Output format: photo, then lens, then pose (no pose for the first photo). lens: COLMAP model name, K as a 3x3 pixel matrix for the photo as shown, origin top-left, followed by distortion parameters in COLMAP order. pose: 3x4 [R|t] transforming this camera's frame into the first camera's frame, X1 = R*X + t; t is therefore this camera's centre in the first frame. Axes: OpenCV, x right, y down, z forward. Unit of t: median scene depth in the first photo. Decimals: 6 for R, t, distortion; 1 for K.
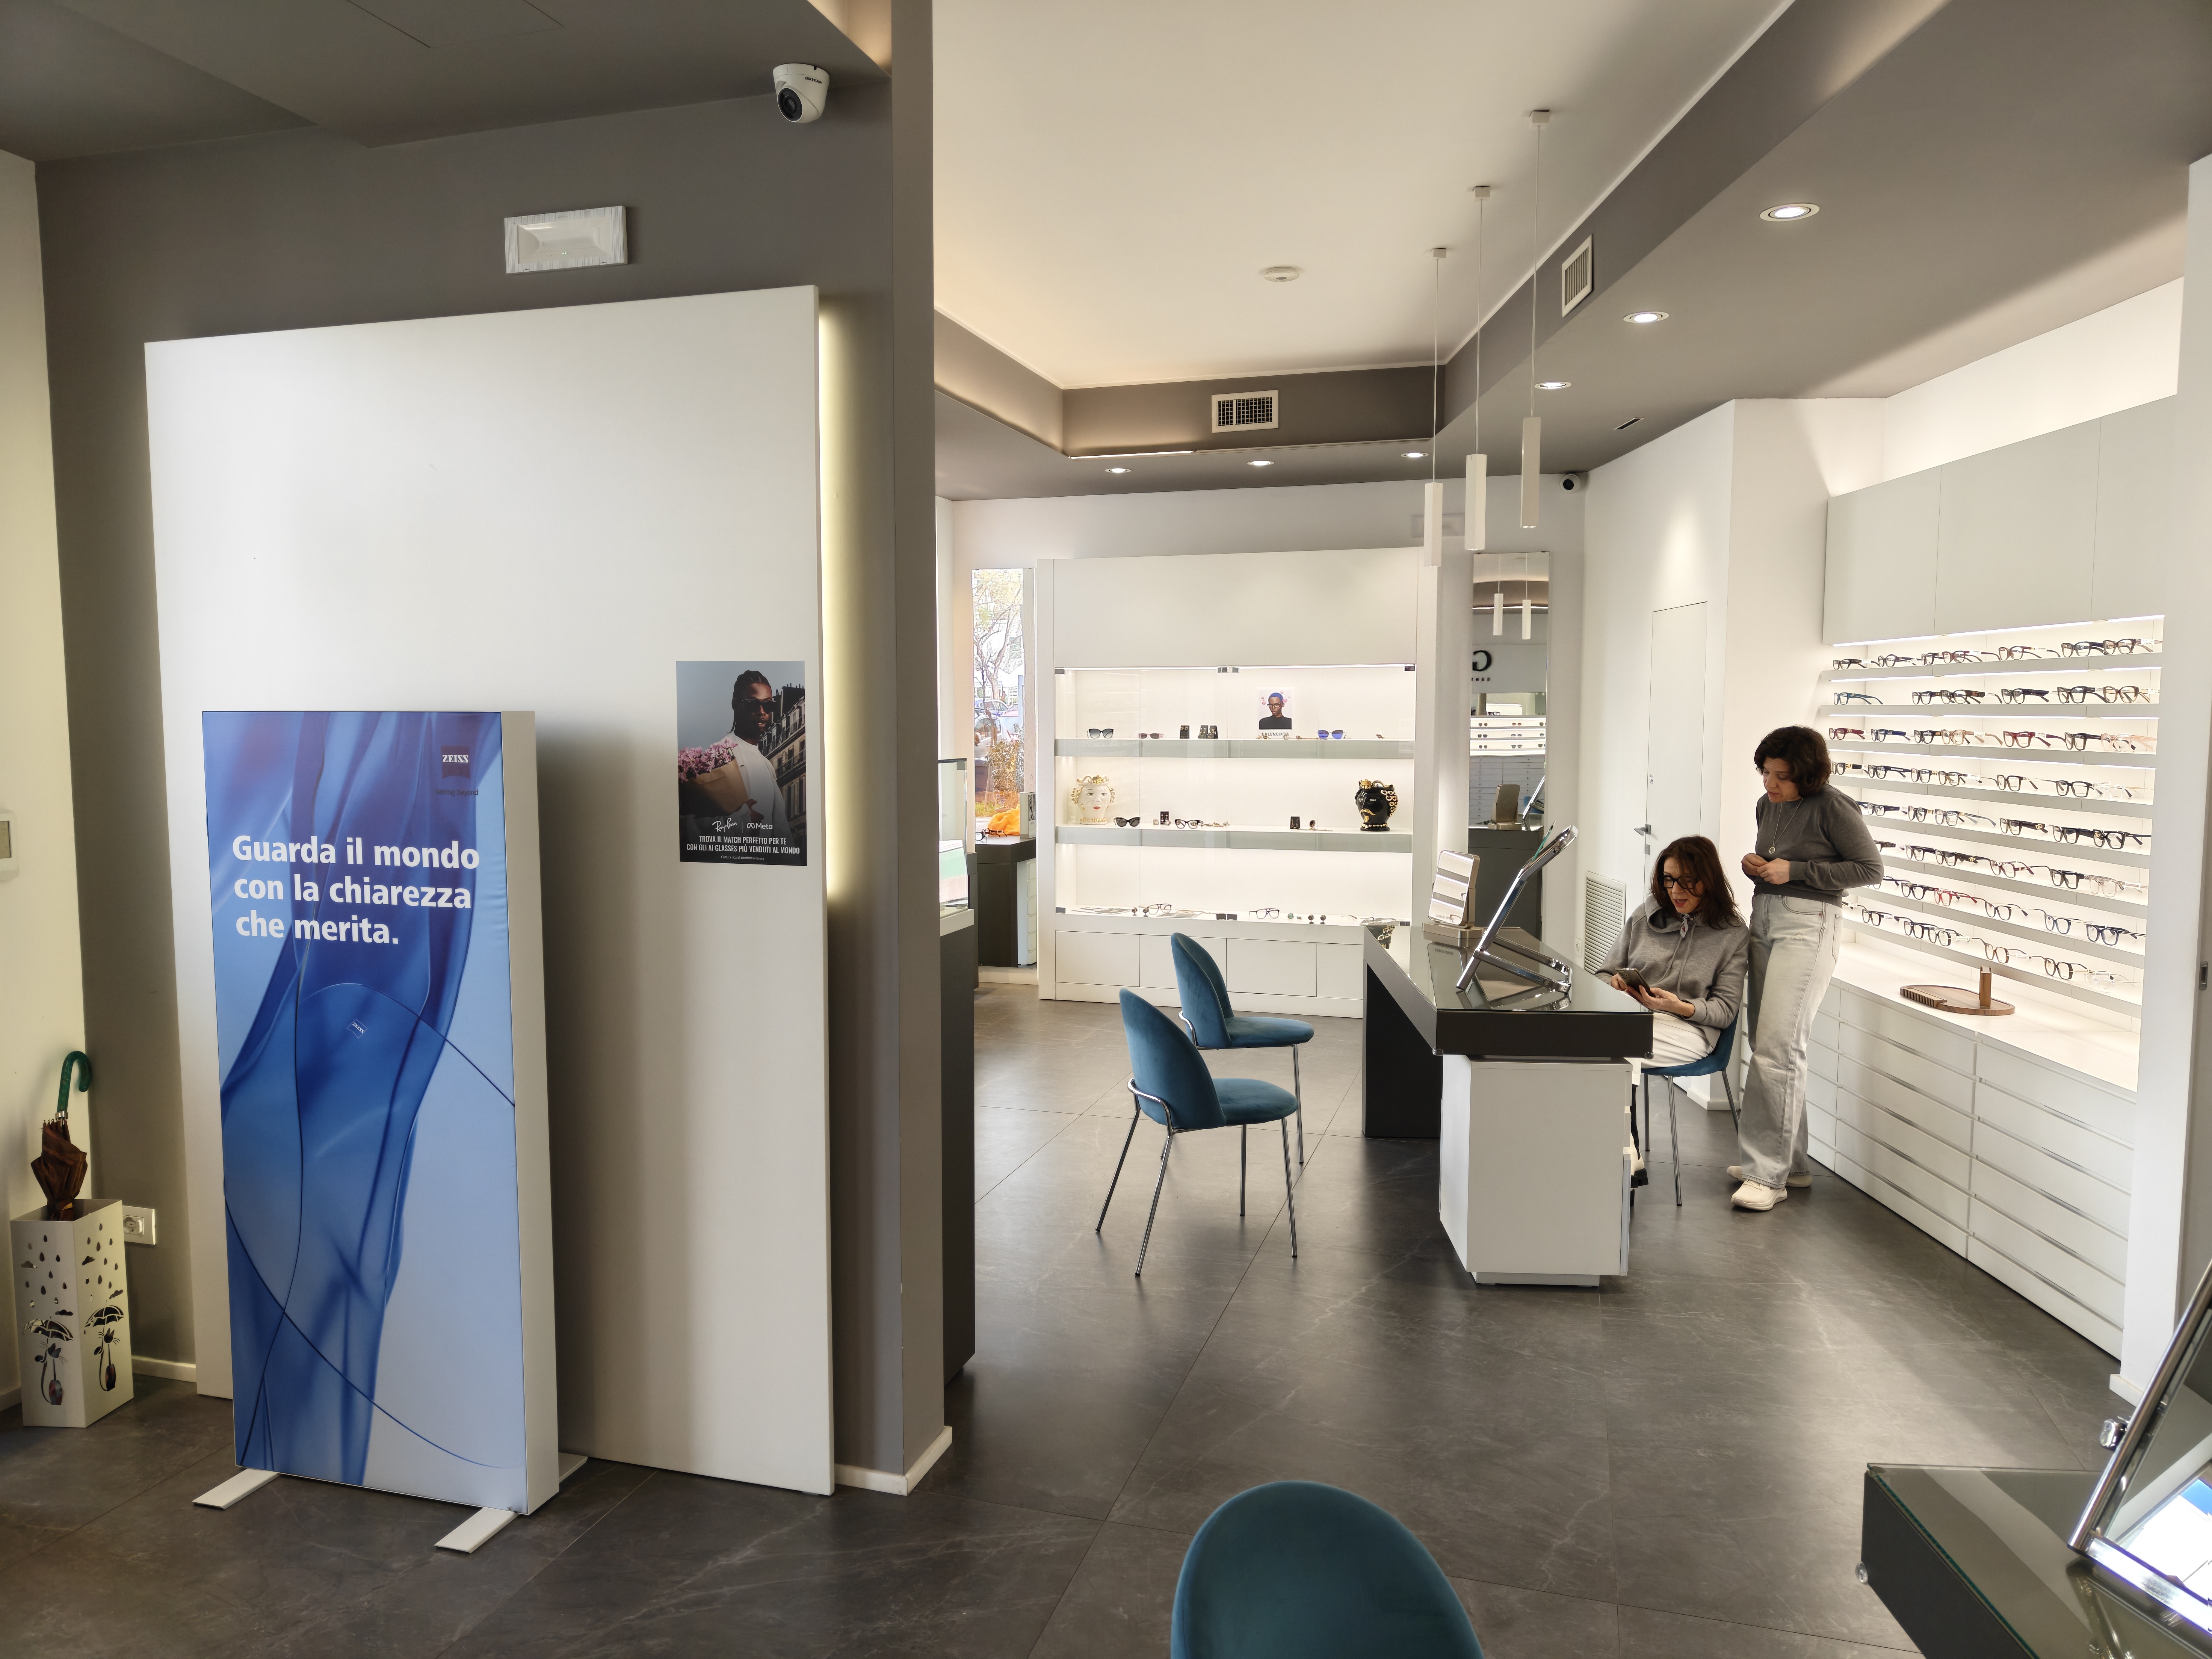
lens RADIAL K [[1541.8, 0, 1106.3], [0, 1541.8, 834.9], [0, 0, 1]] dist [0.007113, -0.001463]
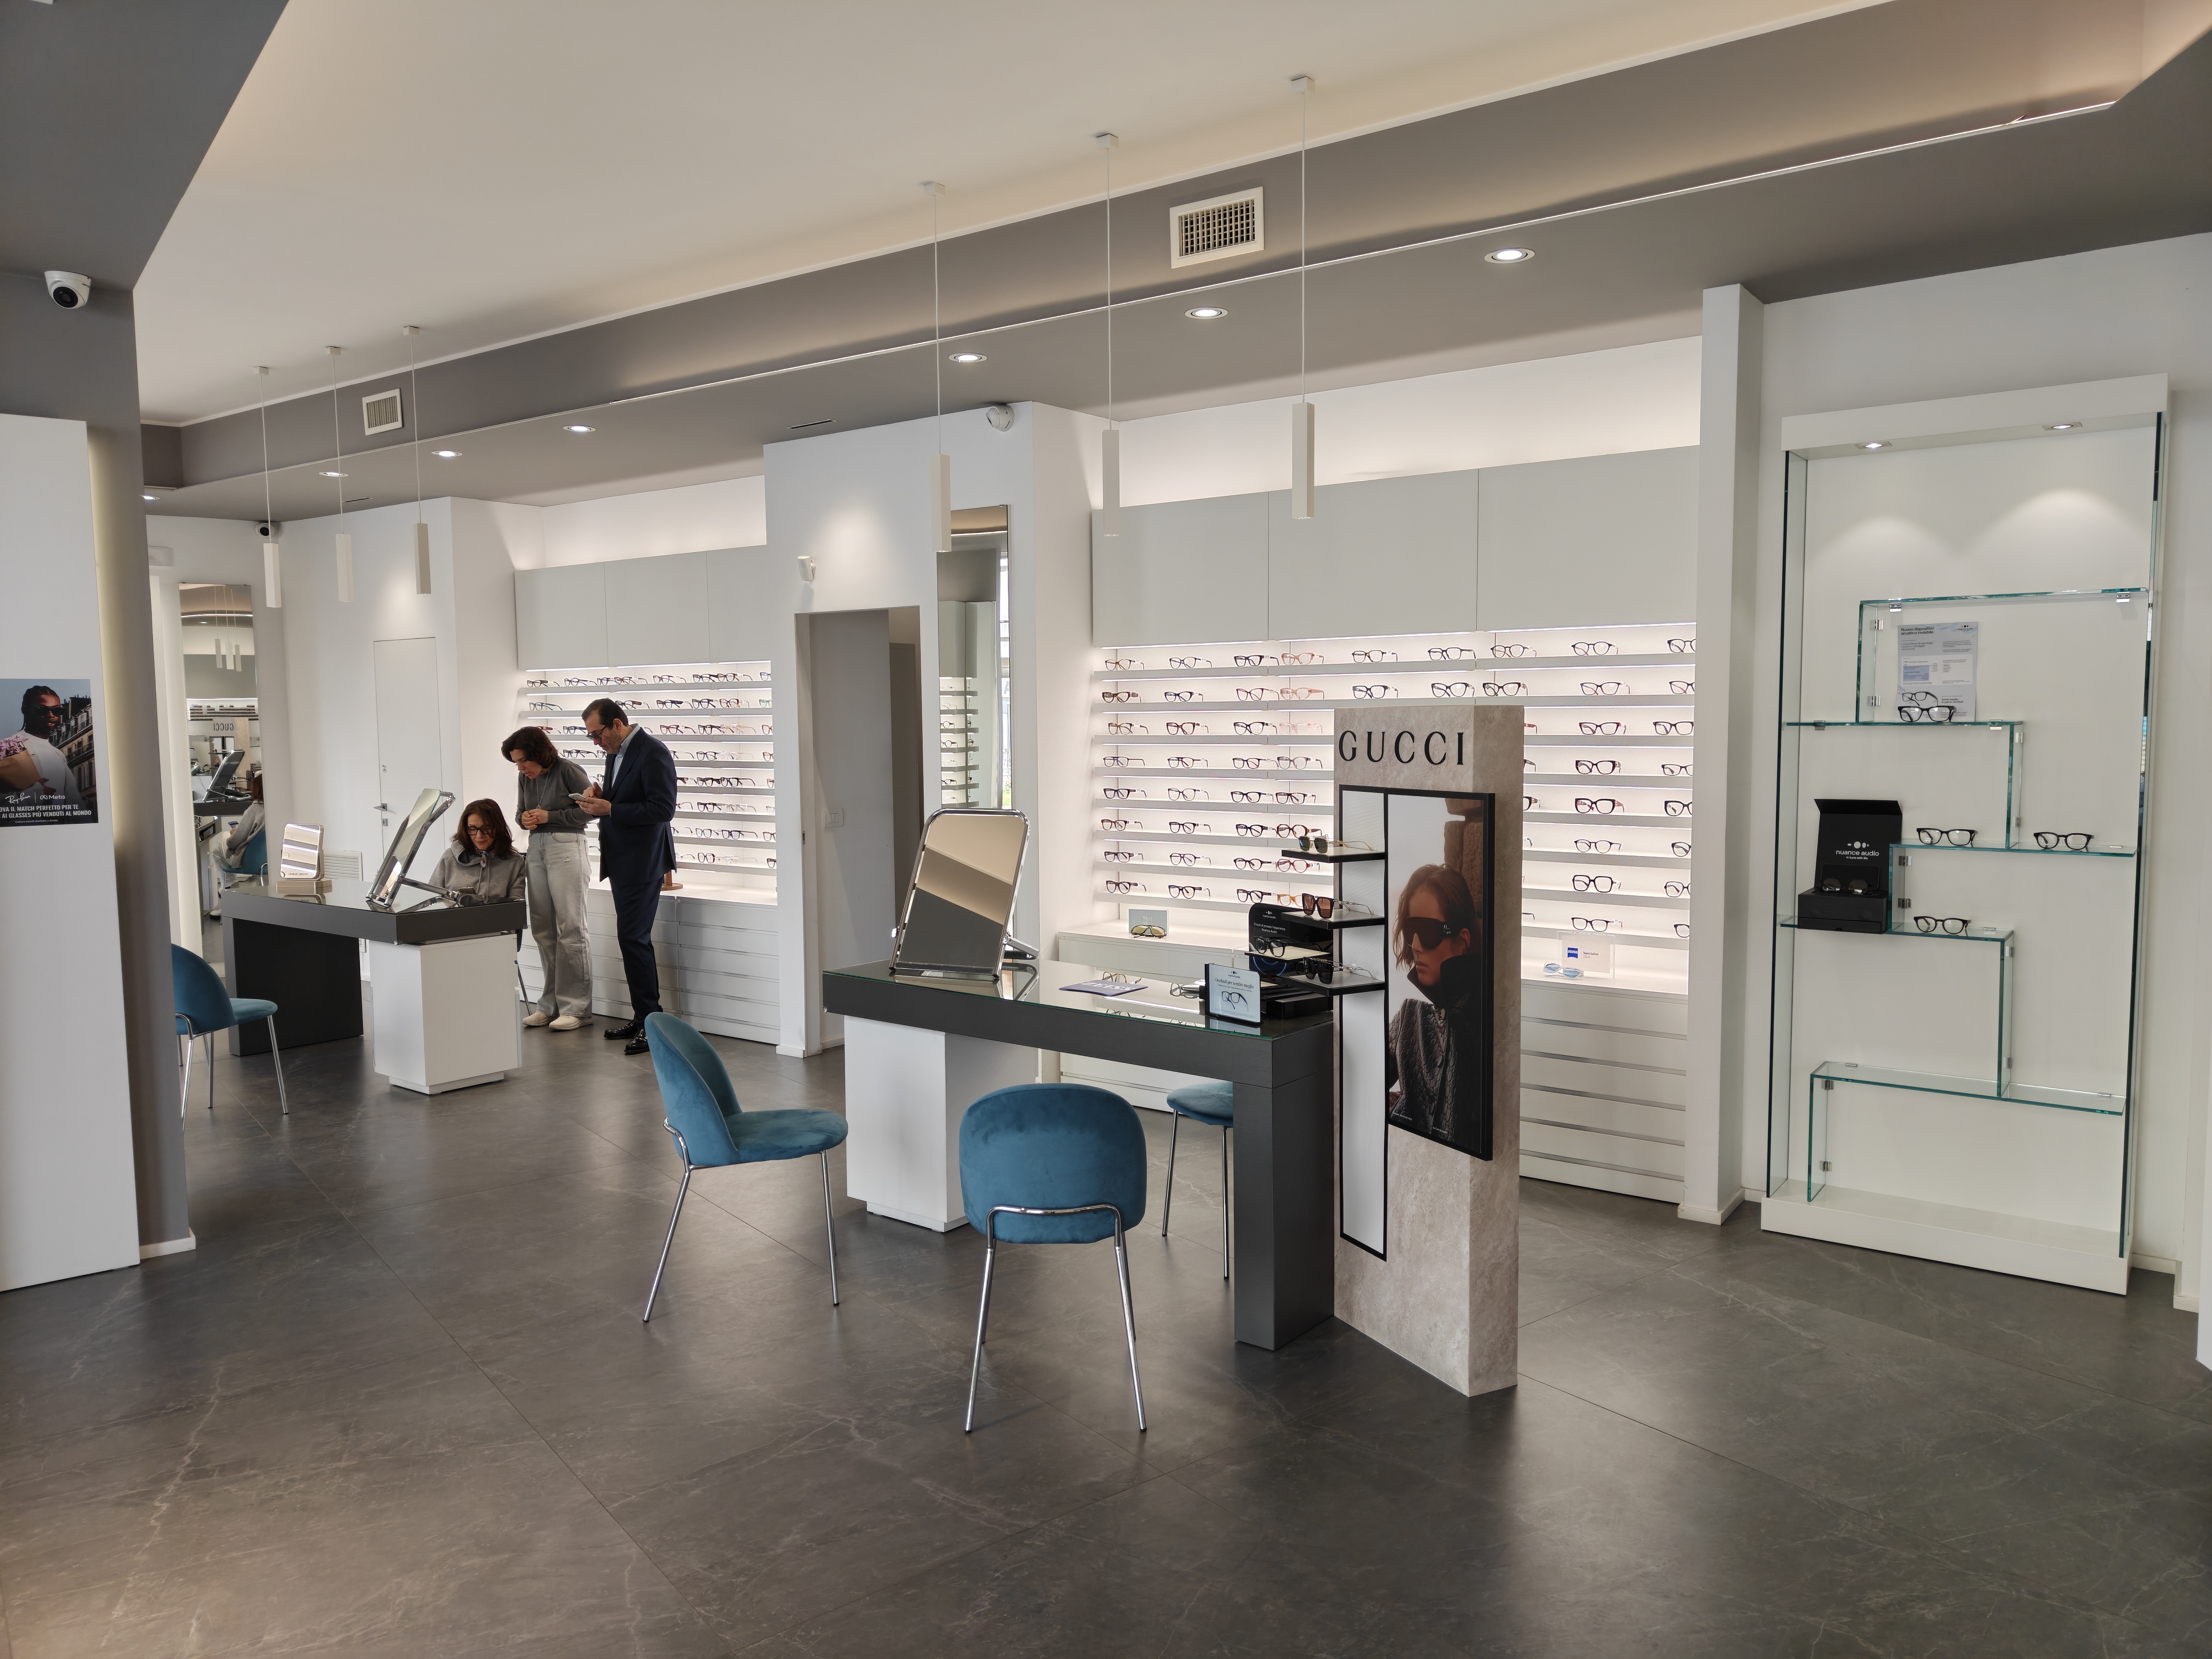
lens RADIAL K [[1541.8, 0, 1106.3], [0, 1541.8, 834.9], [0, 0, 1]] dist [0.007113, -0.001463]
pose [[0.577287, -0.070402, 0.813501, -0.461065], [0.076871, 0.996537, 0.031691, 0.032411], [-0.812915, 0.044240, 0.580700, -0.331093]]
